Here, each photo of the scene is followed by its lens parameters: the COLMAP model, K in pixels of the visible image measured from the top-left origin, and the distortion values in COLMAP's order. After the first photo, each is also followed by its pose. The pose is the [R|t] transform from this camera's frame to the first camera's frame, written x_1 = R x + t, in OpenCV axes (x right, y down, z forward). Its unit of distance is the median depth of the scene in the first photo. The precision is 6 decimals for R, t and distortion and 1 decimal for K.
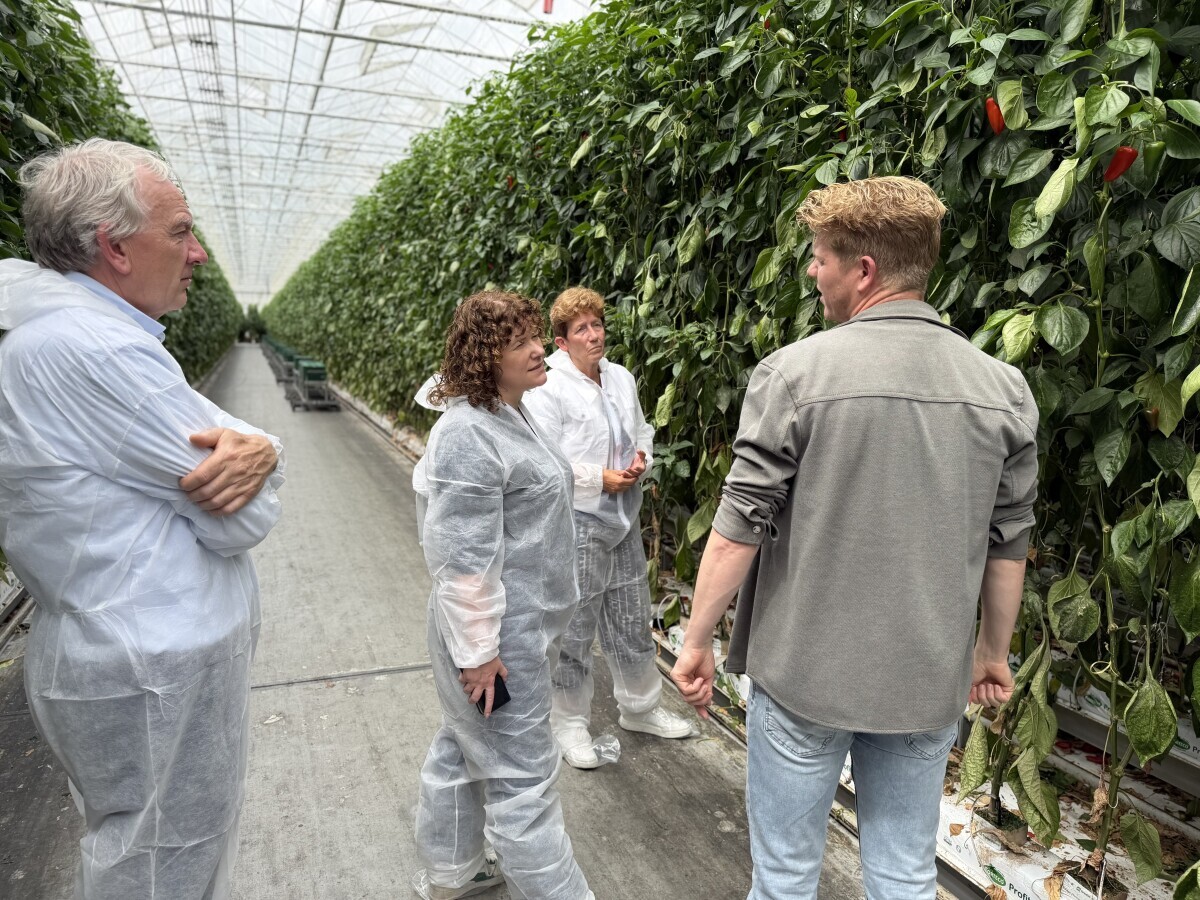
lens RADIAL K [[849.9, 0, 605.5], [0, 849.9, 459.5], [0, 0, 1]] dist [0.023747, -0.045053]
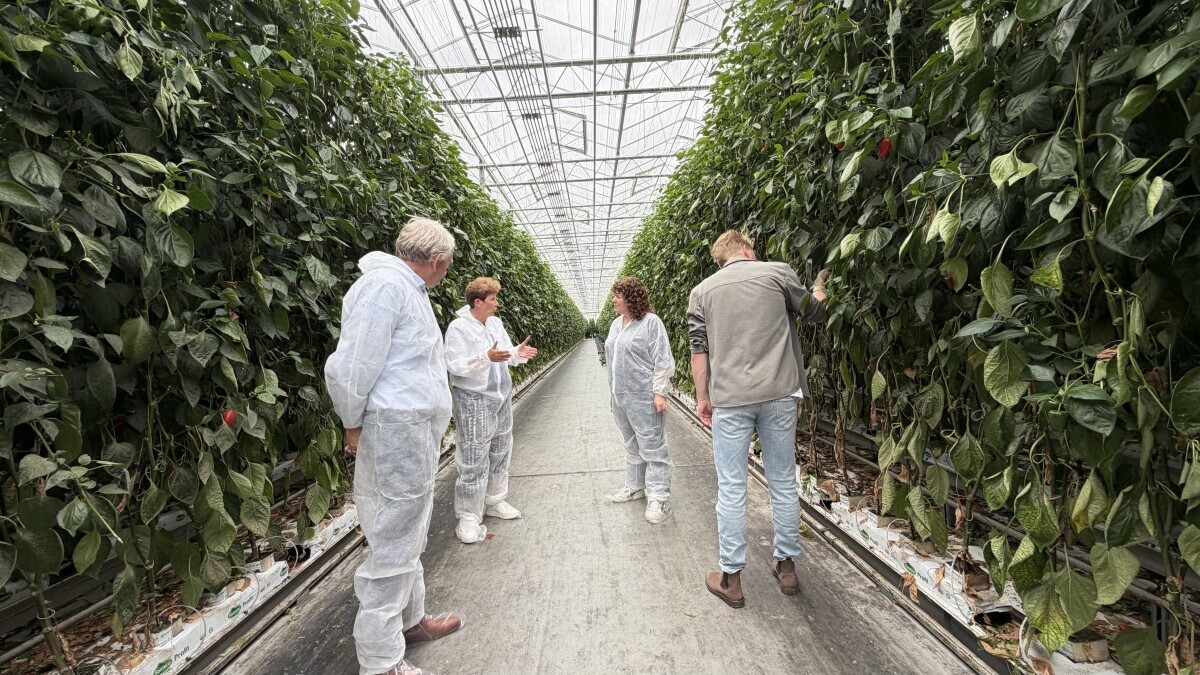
lens RADIAL K [[477.8, 0, 599.0], [0, 477.8, 343.2], [0, 0, 1]] dist [-0.009083, 0.000159]
pose [[0.925586, -0.071633, -0.371697, 0.159954], [0.029761, 0.992663, -0.117194, 0.083070], [0.377365, 0.097411, 0.920927, -0.078581]]
